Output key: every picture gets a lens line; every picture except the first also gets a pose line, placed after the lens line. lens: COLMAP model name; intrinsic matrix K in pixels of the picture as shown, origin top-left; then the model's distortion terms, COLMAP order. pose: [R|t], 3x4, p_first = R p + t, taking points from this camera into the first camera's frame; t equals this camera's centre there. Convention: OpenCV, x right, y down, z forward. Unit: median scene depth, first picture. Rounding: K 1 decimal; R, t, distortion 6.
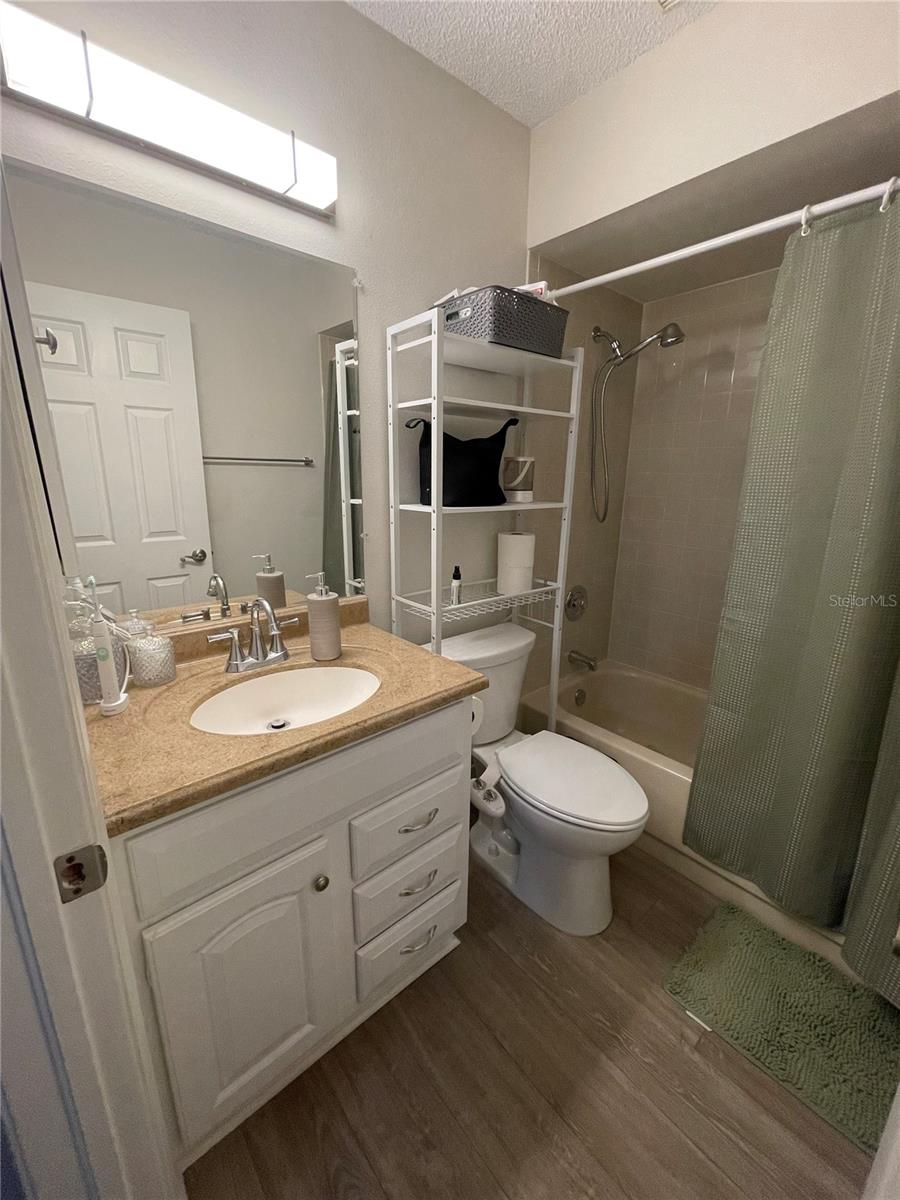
lens RADIAL K [[484.0, 0, 450.6], [0, 484.0, 600.3], [0, 0, 1]] dist [-0.010605, 0.007670]
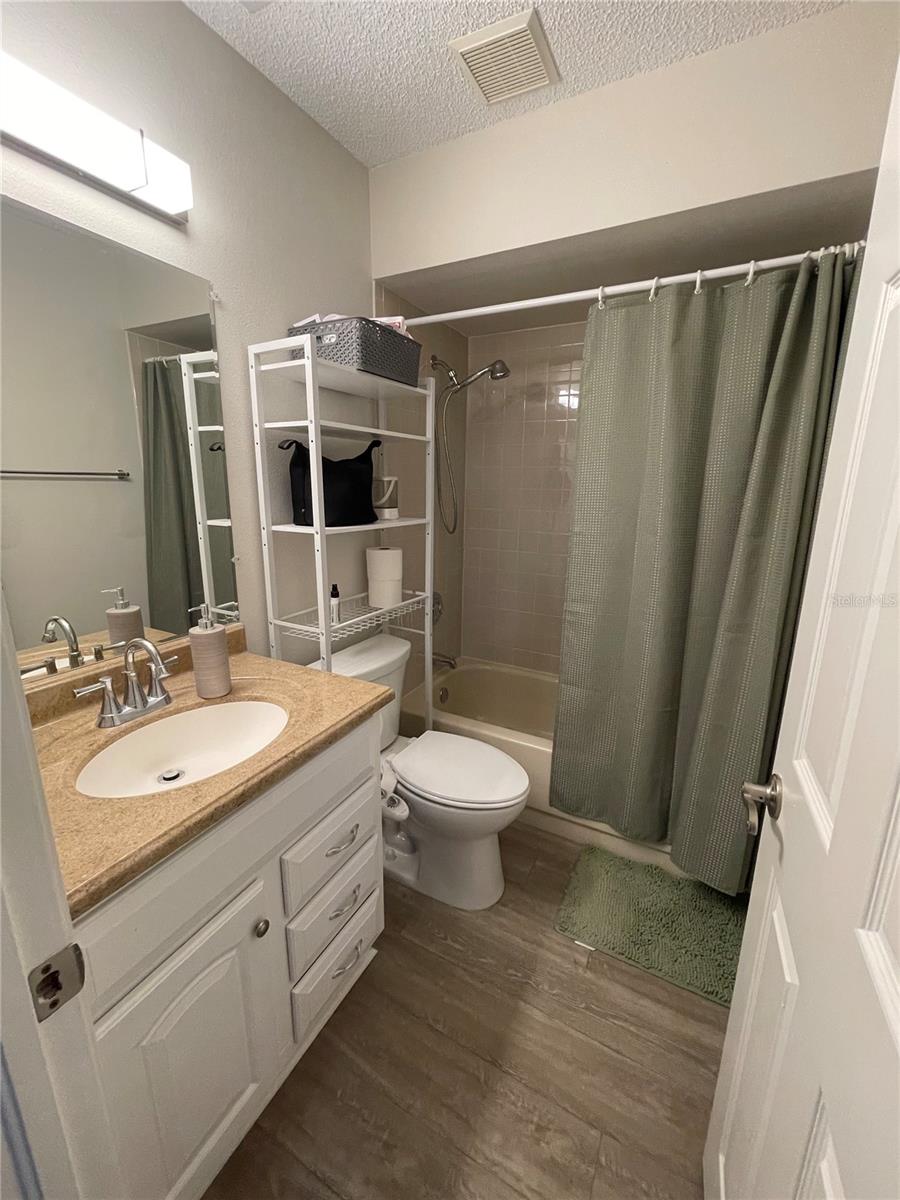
lens RADIAL K [[484.0, 0, 450.6], [0, 484.0, 600.3], [0, 0, 1]] dist [-0.010605, 0.007670]
pose [[0.932743, -0.085337, 0.350297, -0.134665], [0.089384, 0.995986, 0.004632, -0.023678], [-0.349286, 0.026991, 0.936627, -0.033272]]
